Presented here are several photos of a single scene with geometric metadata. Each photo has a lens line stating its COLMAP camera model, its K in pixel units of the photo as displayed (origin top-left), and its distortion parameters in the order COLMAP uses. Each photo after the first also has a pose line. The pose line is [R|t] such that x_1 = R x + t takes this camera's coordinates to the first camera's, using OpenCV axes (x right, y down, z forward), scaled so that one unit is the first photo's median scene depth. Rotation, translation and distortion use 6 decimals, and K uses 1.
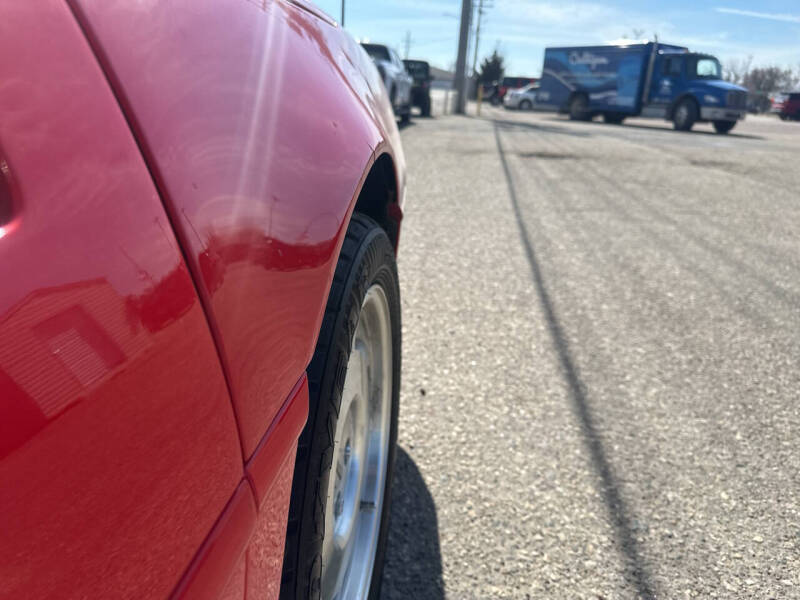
lens RADIAL K [[578.0, 0, 402.2], [0, 578.0, 324.2], [0, 0, 1]] dist [-0.018007, 0.006628]
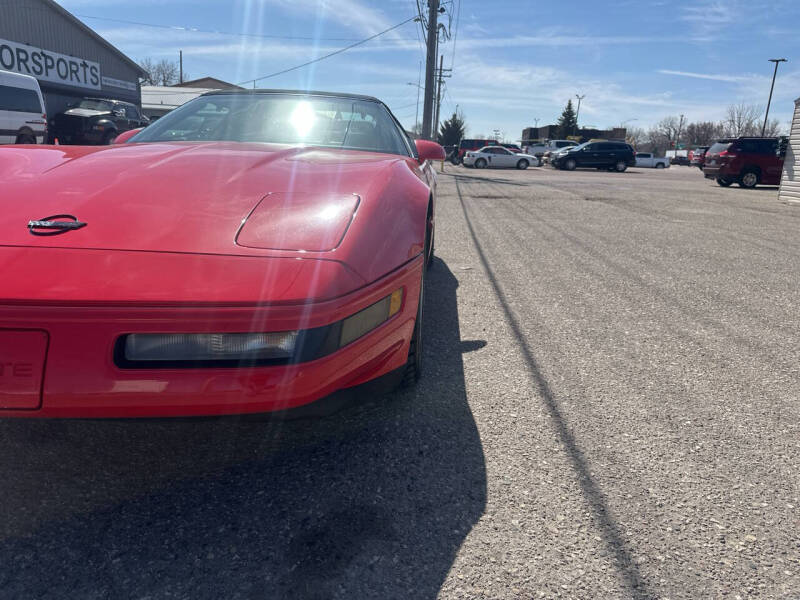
lens RADIAL K [[574.6, 0, 395.6], [0, 574.6, 300.2], [0, 0, 1]] dist [0.054118, -0.048492]
pose [[0.998777, -0.025963, 0.042071, -0.050366], [0.031207, 0.991125, -0.129219, 0.121404], [-0.038343, 0.130374, 0.990723, -0.336045]]
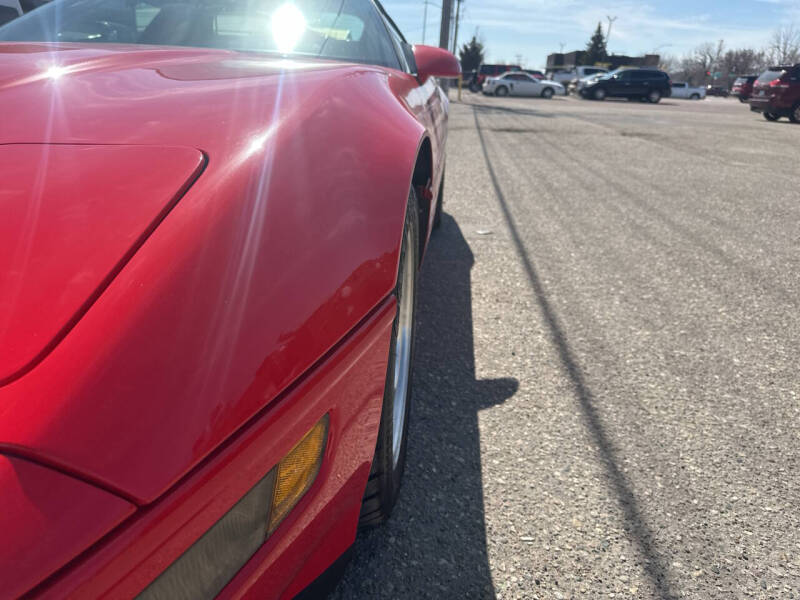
lens RADIAL K [[593.0, 0, 392.2], [0, 593.0, 296.9], [0, 0, 1]] dist [-0.008344, 0.011313]
pose [[0.999790, -0.014552, 0.014395, -0.037196], [0.014962, 0.999474, -0.028764, 0.091048], [-0.013969, 0.028974, 0.999483, -0.250649]]
